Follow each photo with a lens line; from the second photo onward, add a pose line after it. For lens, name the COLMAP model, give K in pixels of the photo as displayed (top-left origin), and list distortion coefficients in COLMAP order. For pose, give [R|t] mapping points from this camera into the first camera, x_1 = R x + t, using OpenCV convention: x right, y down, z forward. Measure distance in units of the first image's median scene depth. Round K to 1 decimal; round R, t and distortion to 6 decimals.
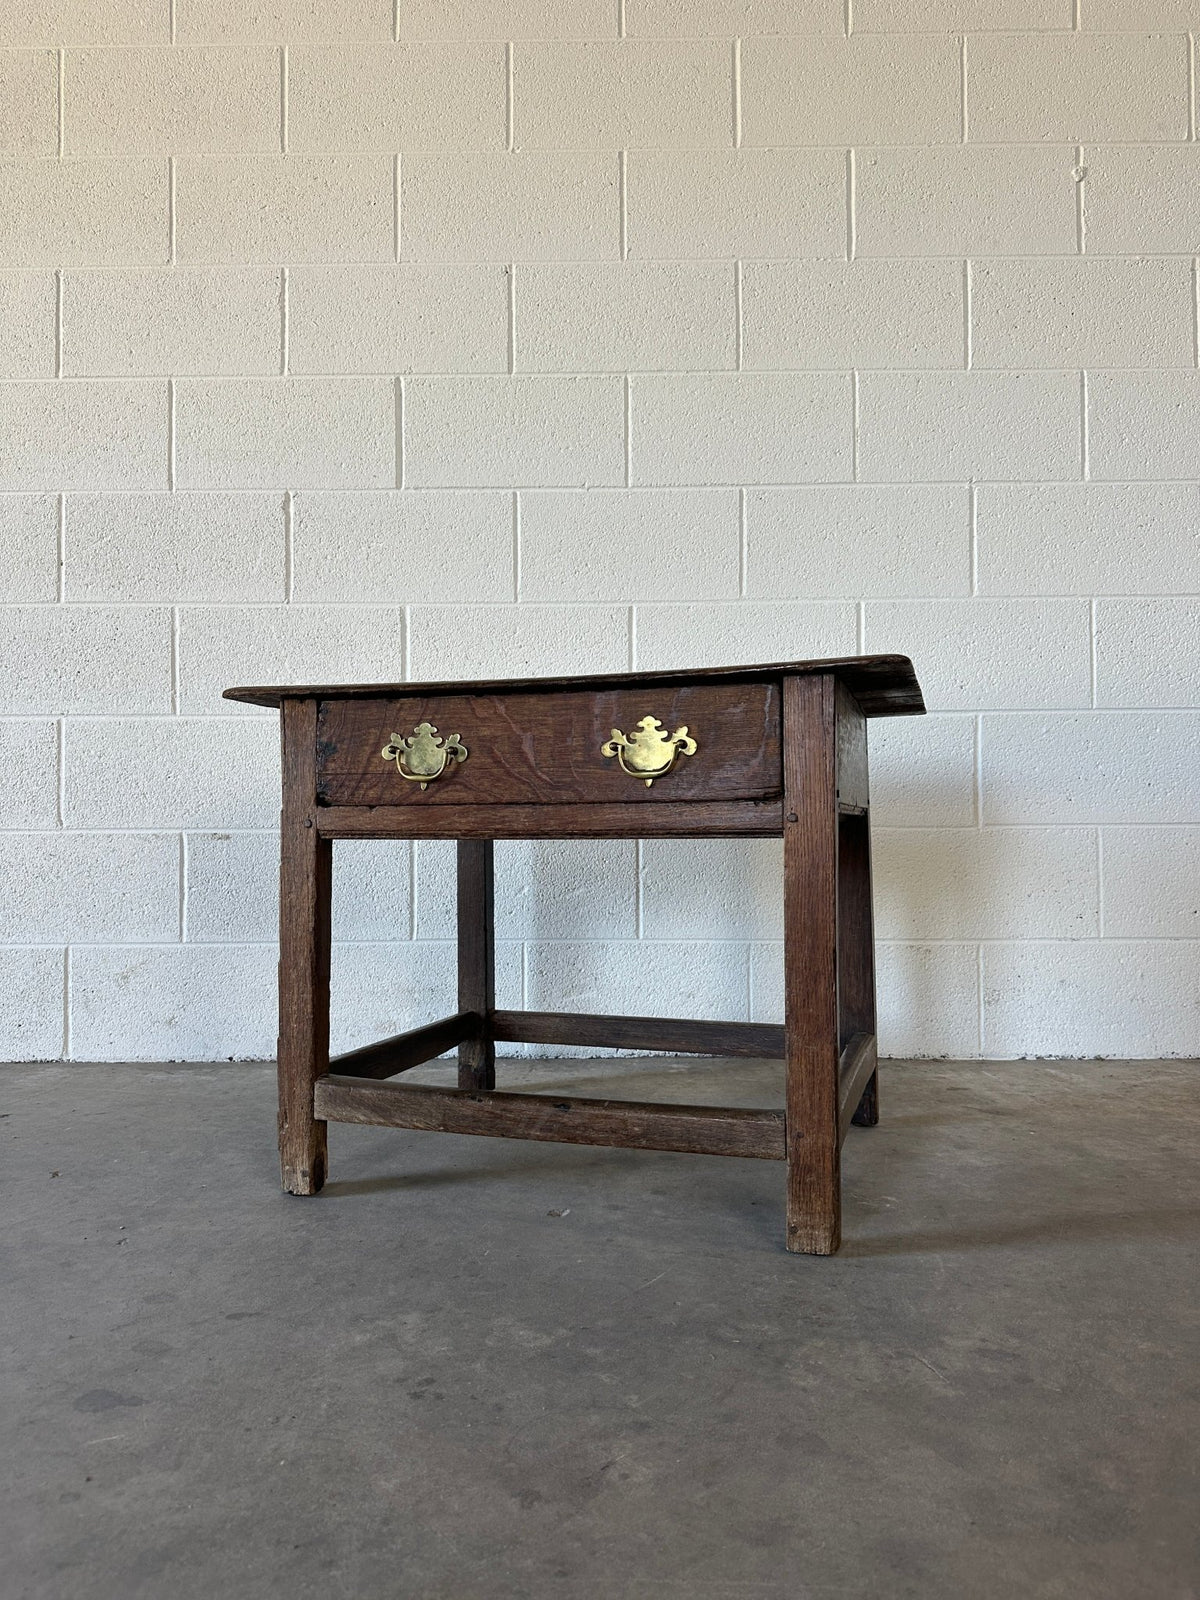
lens RADIAL K [[1140.6, 0, 601.8], [0, 1140.6, 798.9], [0, 0, 1]] dist [0.021784, -0.035778]
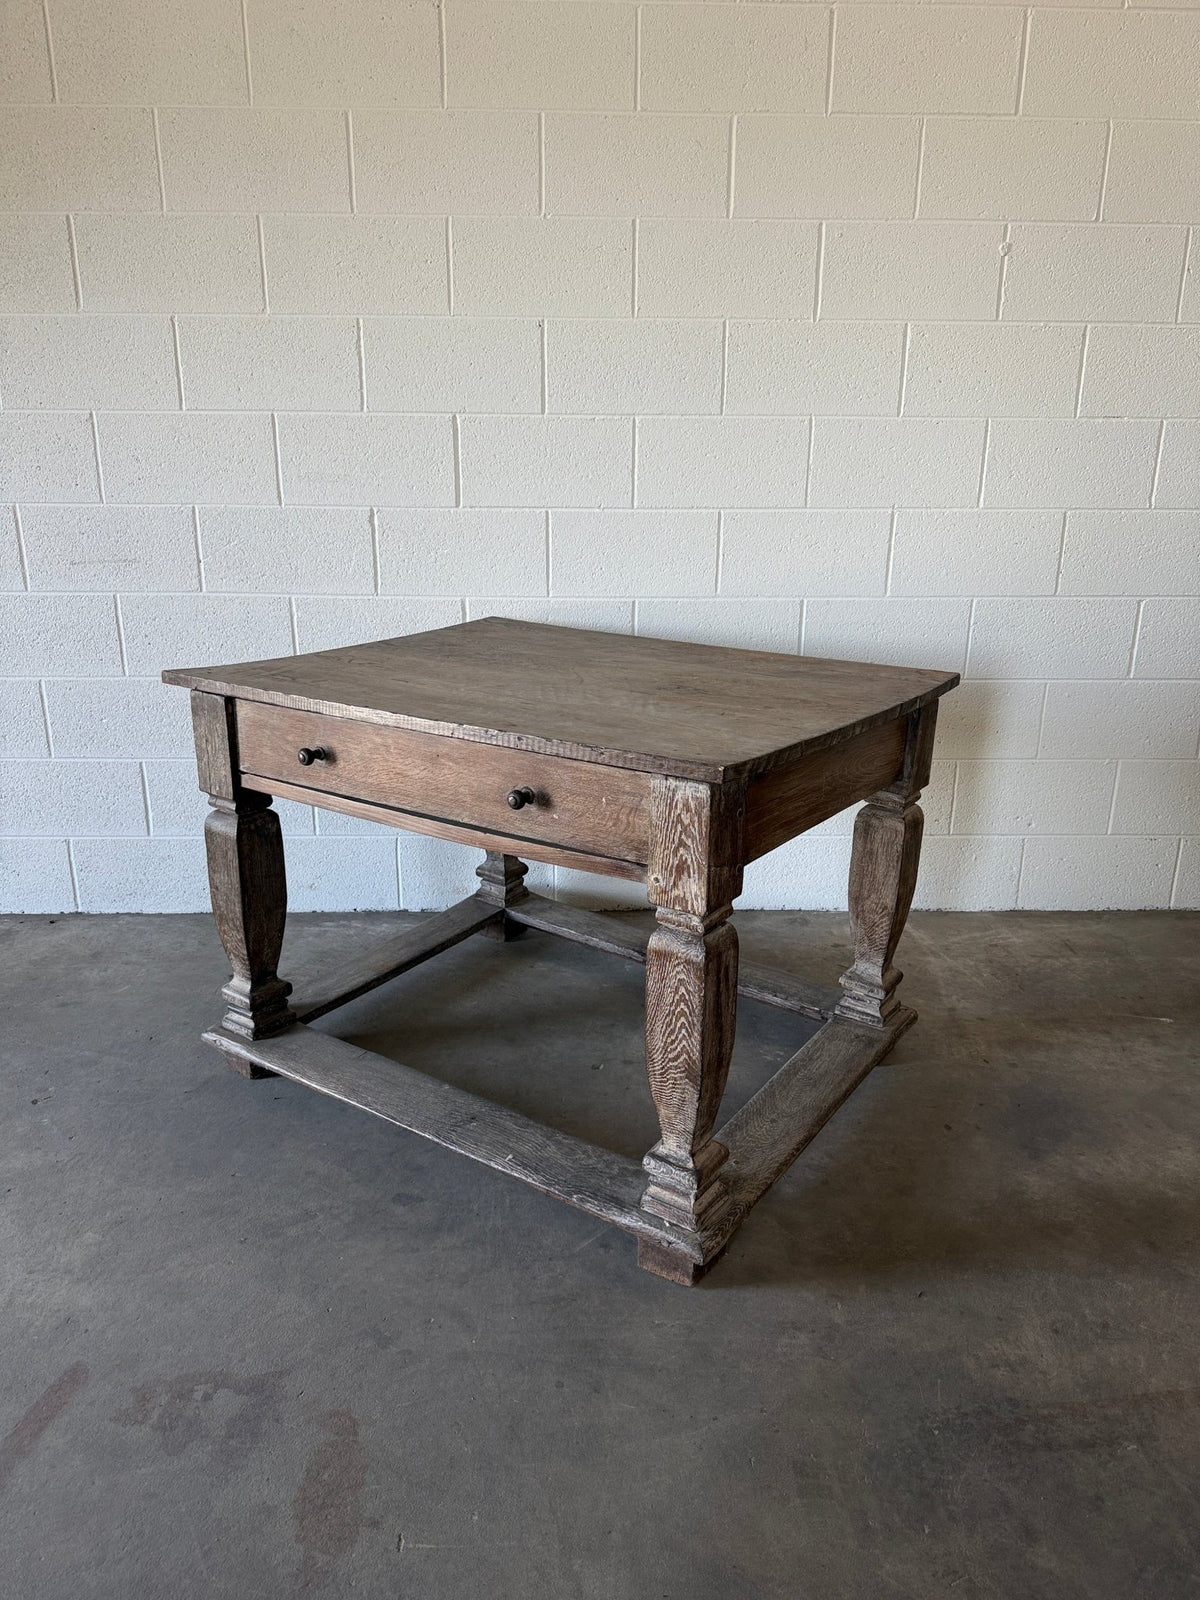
lens RADIAL K [[1140.6, 0, 608.0], [0, 1140.6, 805.0], [0, 0, 1]] dist [0.021784, -0.035778]
pose [[0.999246, 0.003370, 0.038671, -0.055877], [-0.015568, 0.947387, 0.319712, -0.368270], [-0.035559, -0.320073, 0.946725, -0.345747]]
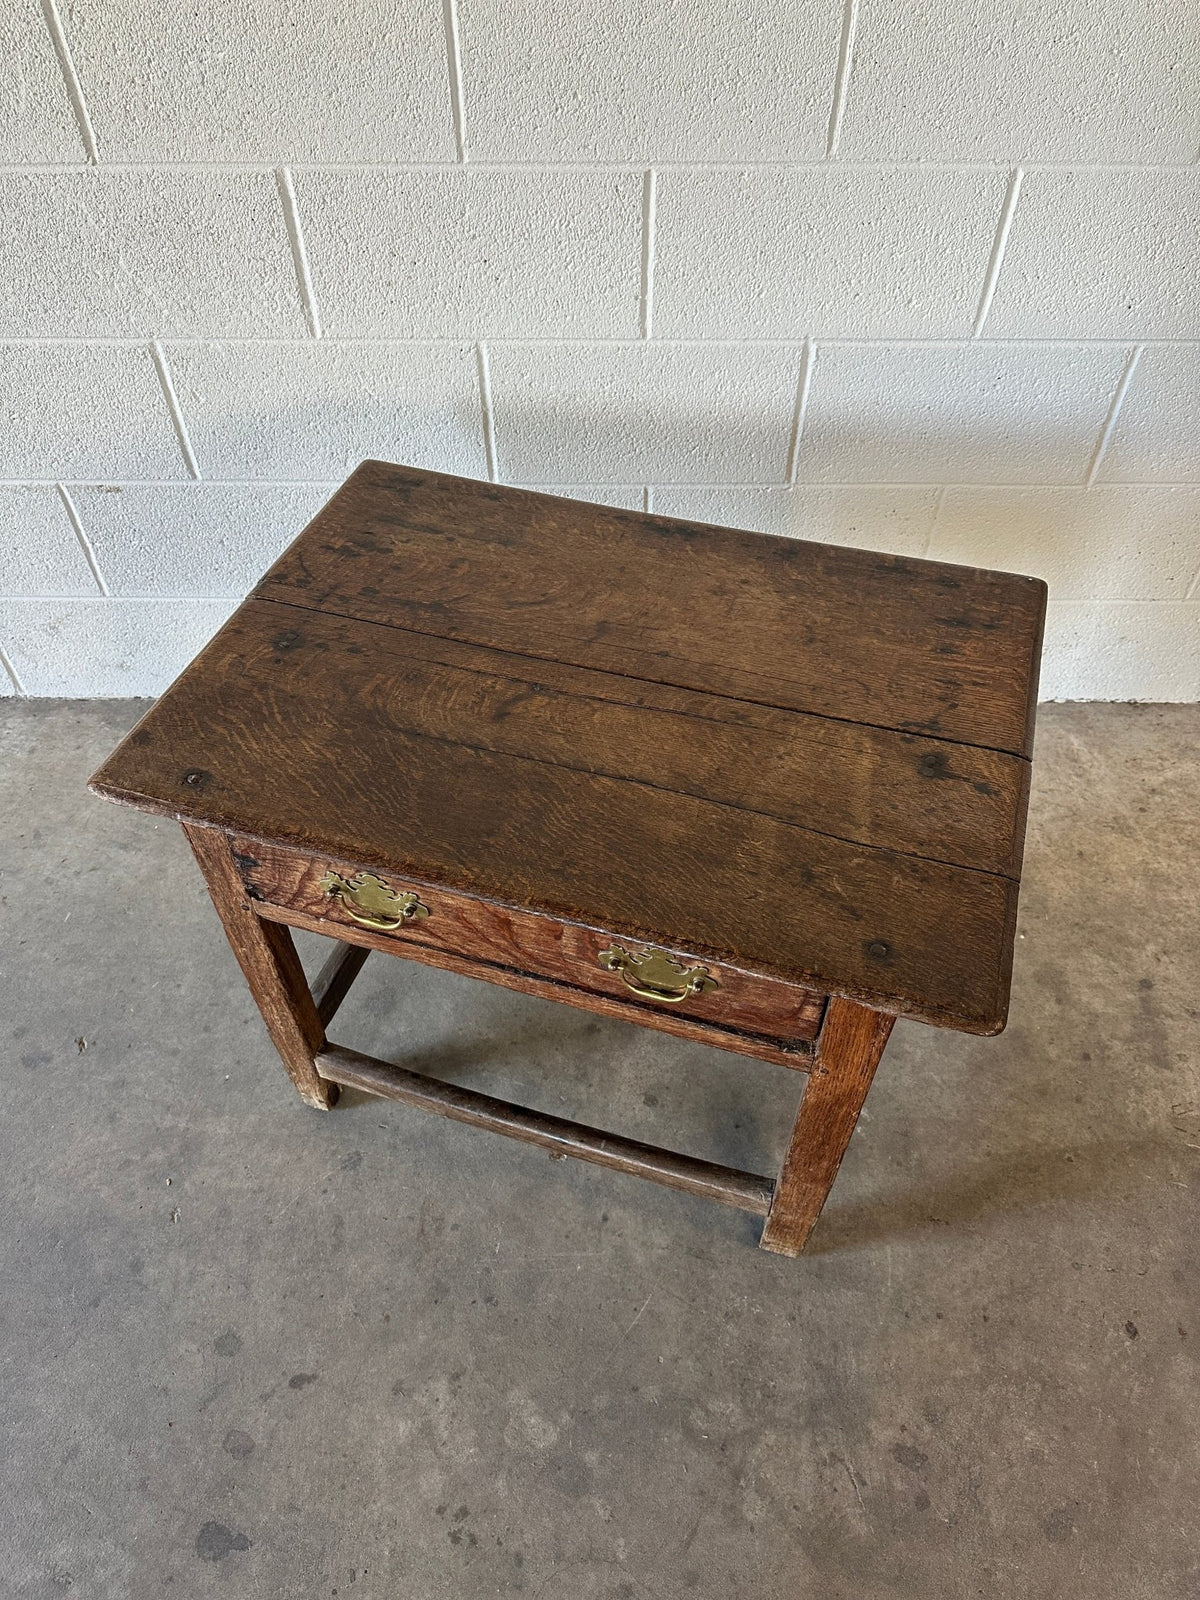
lens RADIAL K [[1140.6, 0, 607.1], [0, 1140.6, 798.4], [0, 0, 1]] dist [0.021784, -0.035778]
pose [[0.999983, 0.001976, 0.005556, 0.001138], [-0.005529, 0.641884, 0.766782, -0.427548], [-0.002051, -0.766800, 0.641883, 0.336230]]
